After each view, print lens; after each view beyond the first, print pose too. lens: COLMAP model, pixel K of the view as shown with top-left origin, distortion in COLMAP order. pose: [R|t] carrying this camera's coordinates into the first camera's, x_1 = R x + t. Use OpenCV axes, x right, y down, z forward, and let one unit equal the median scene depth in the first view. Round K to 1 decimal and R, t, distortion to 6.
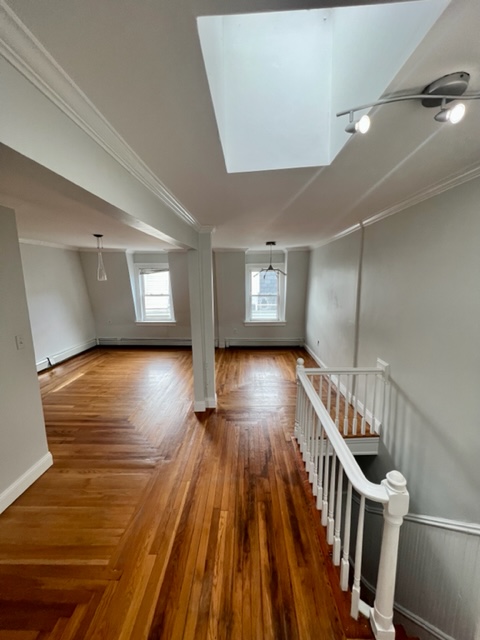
lens RADIAL K [[255.7, 0, 243.3], [0, 255.7, 317.9], [0, 0, 1]] dist [-0.001137, 0.000112]
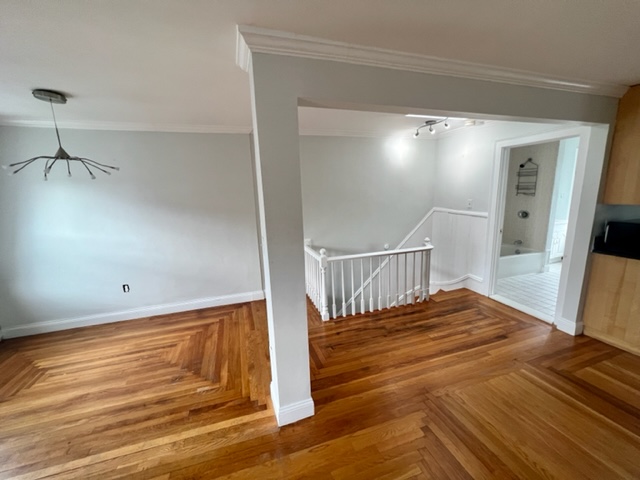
lens RADIAL K [[255.7, 0, 318.5], [0, 255.7, 239.0], [0, 0, 1]] dist [-0.001137, 0.000112]
pose [[-0.316387, -0.155092, 0.935866, -0.767694], [0.183129, 0.958002, 0.220670, -0.124735], [-0.930786, 0.241201, -0.274697, 1.254719]]
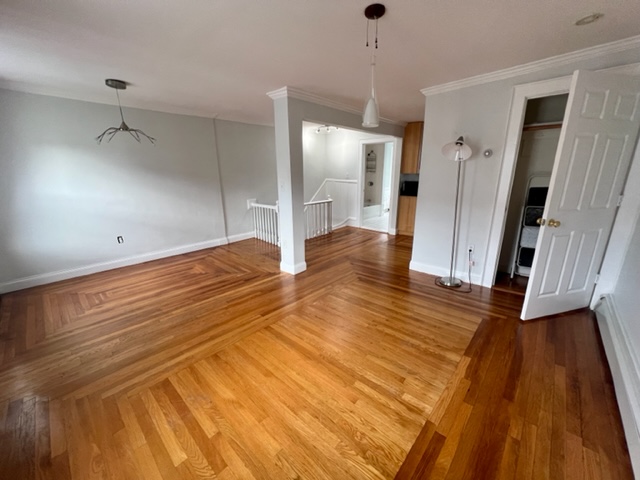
lens RADIAL K [[255.7, 0, 318.5], [0, 255.7, 239.0], [0, 0, 1]] dist [-0.001137, 0.000112]
pose [[-0.738412, -0.159424, 0.655234, -1.135364], [0.118830, 0.925687, 0.359141, -0.187216], [-0.663798, 0.343055, -0.664594, 1.990485]]
